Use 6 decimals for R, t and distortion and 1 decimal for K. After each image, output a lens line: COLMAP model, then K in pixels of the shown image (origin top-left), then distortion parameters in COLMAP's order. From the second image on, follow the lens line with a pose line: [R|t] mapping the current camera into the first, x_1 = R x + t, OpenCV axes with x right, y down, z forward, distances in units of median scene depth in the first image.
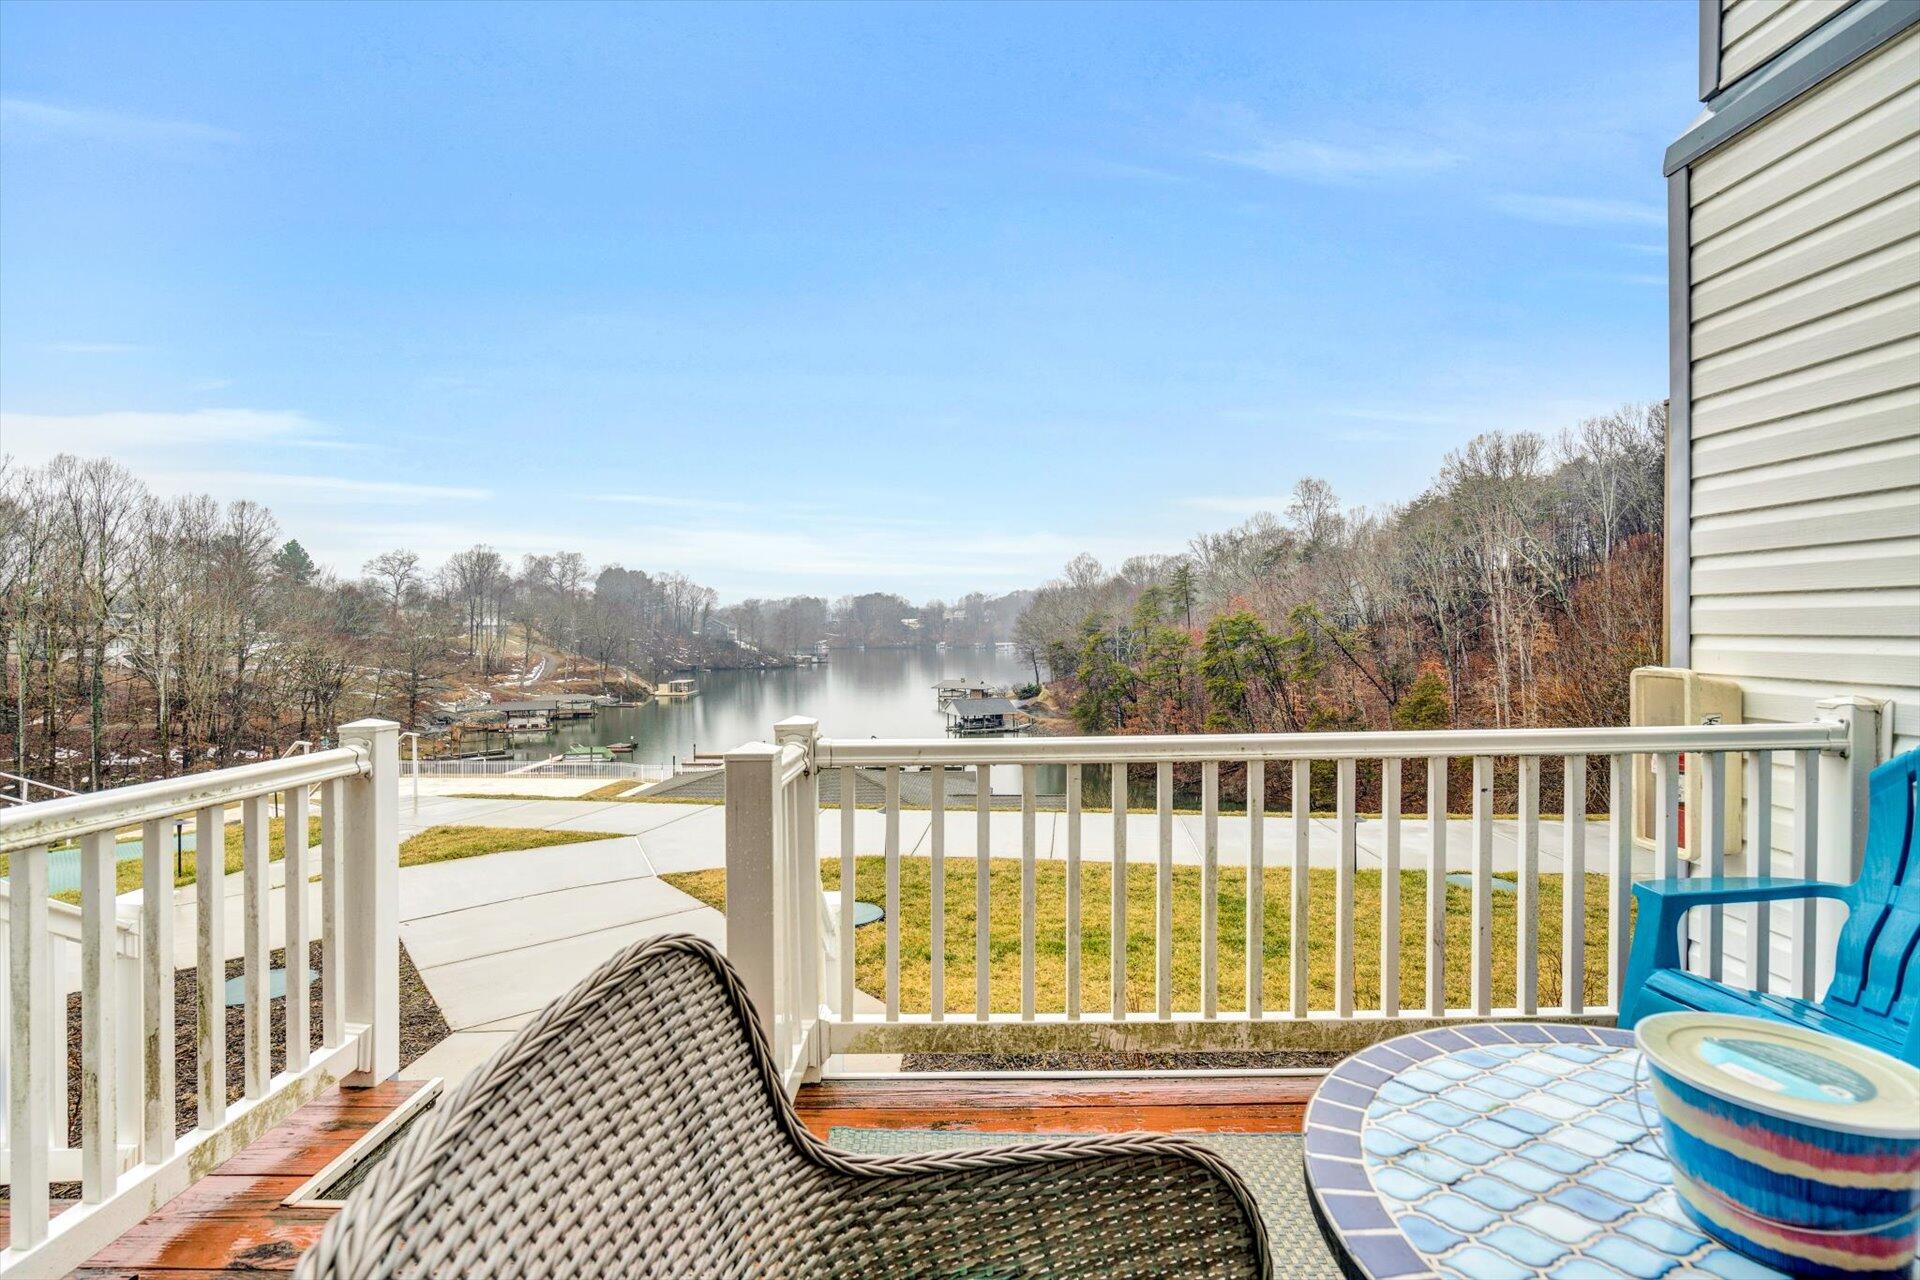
lens RADIAL K [[882.6, 0, 960.0], [0, 882.6, 640.0], [0, 0, 1]] dist [-0.000572, 0.000409]
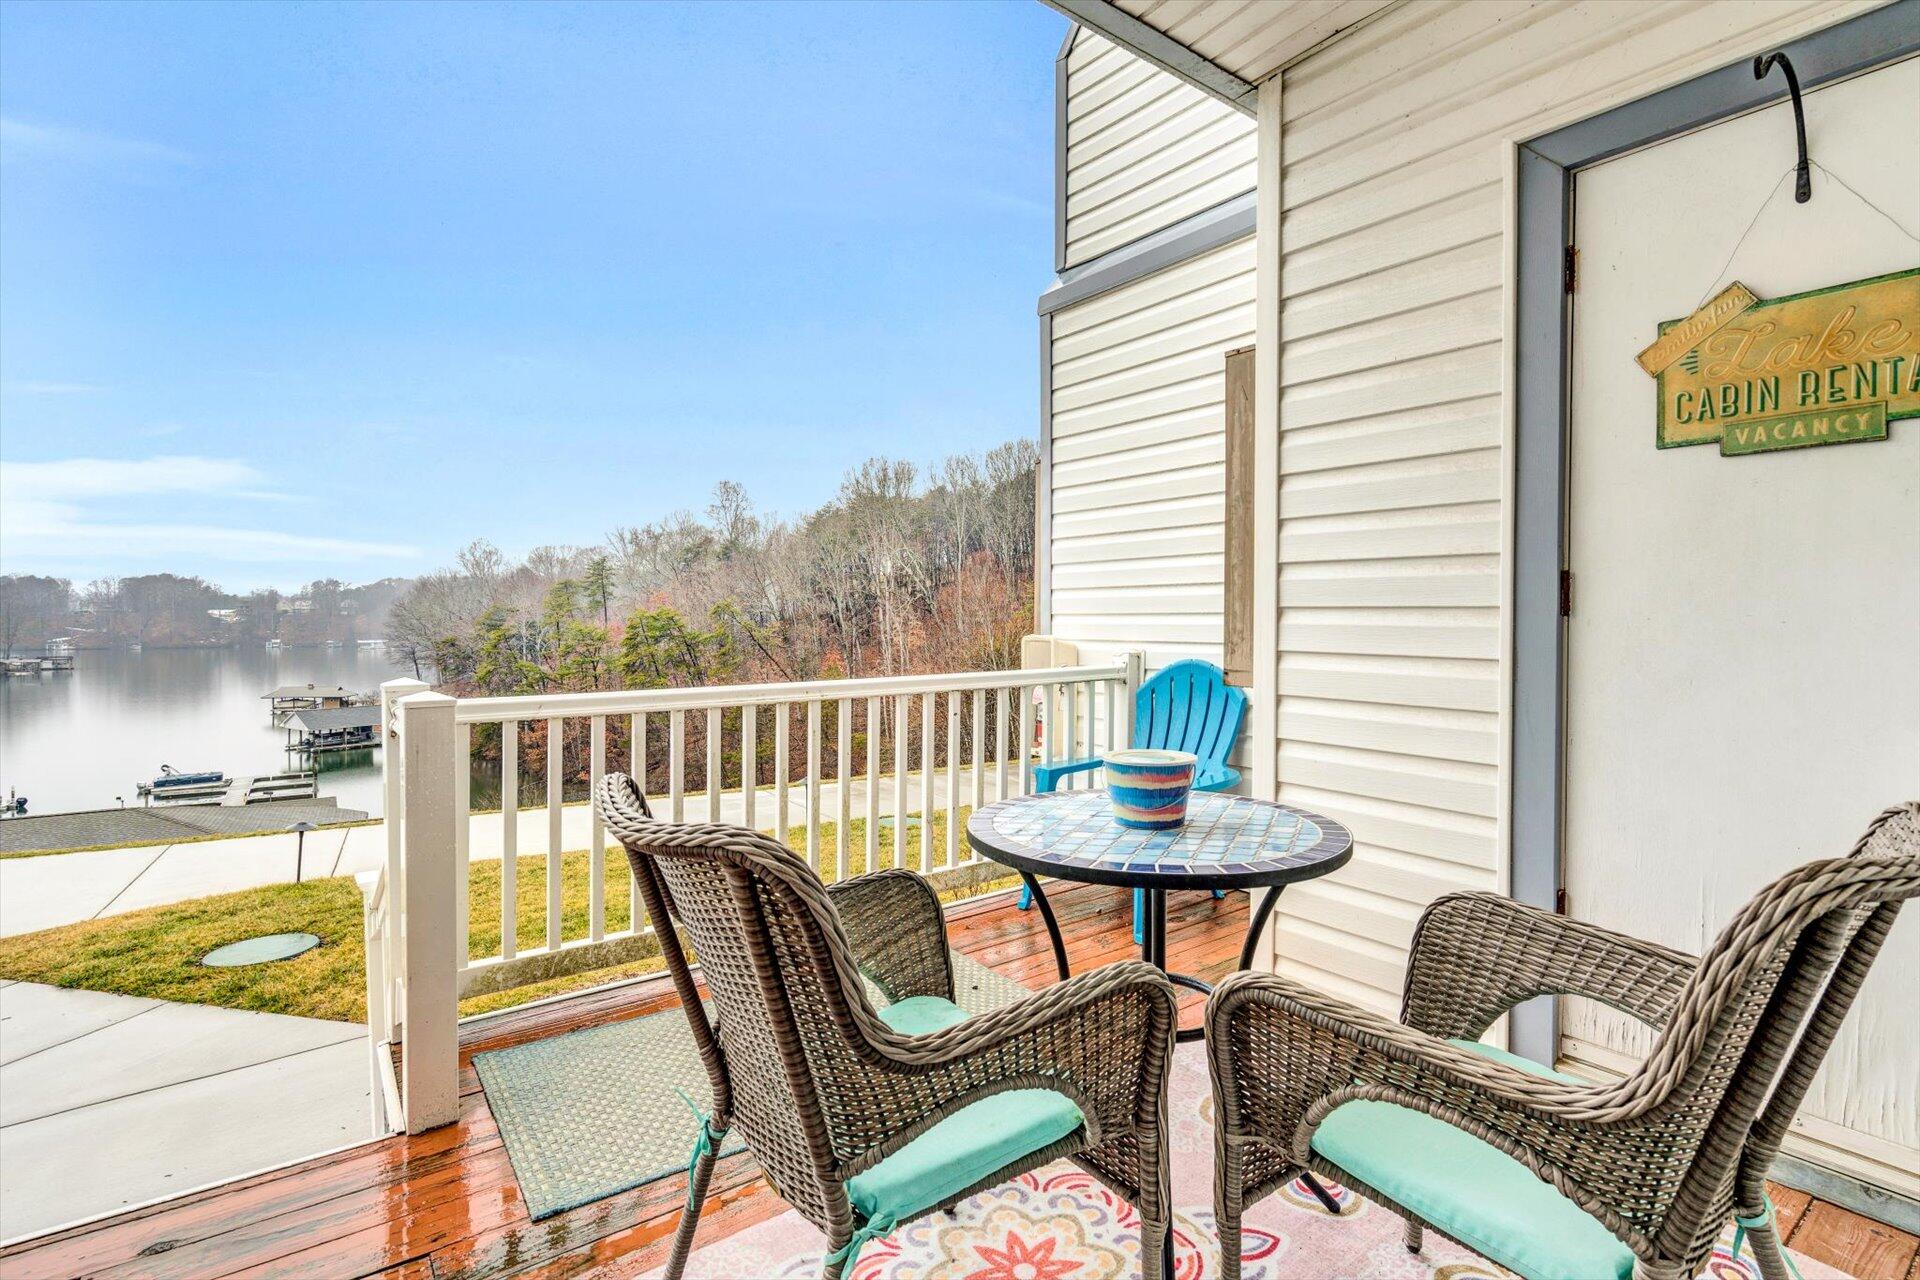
lens RADIAL K [[882.6, 0, 960.0], [0, 882.6, 640.0], [0, 0, 1]] dist [-0.000572, 0.000409]
pose [[0.806172, -0.003818, 0.591669, -0.230989], [0.000912, 0.999986, 0.005210, 0.032142], [-0.591680, -0.003660, 0.806164, -0.165378]]
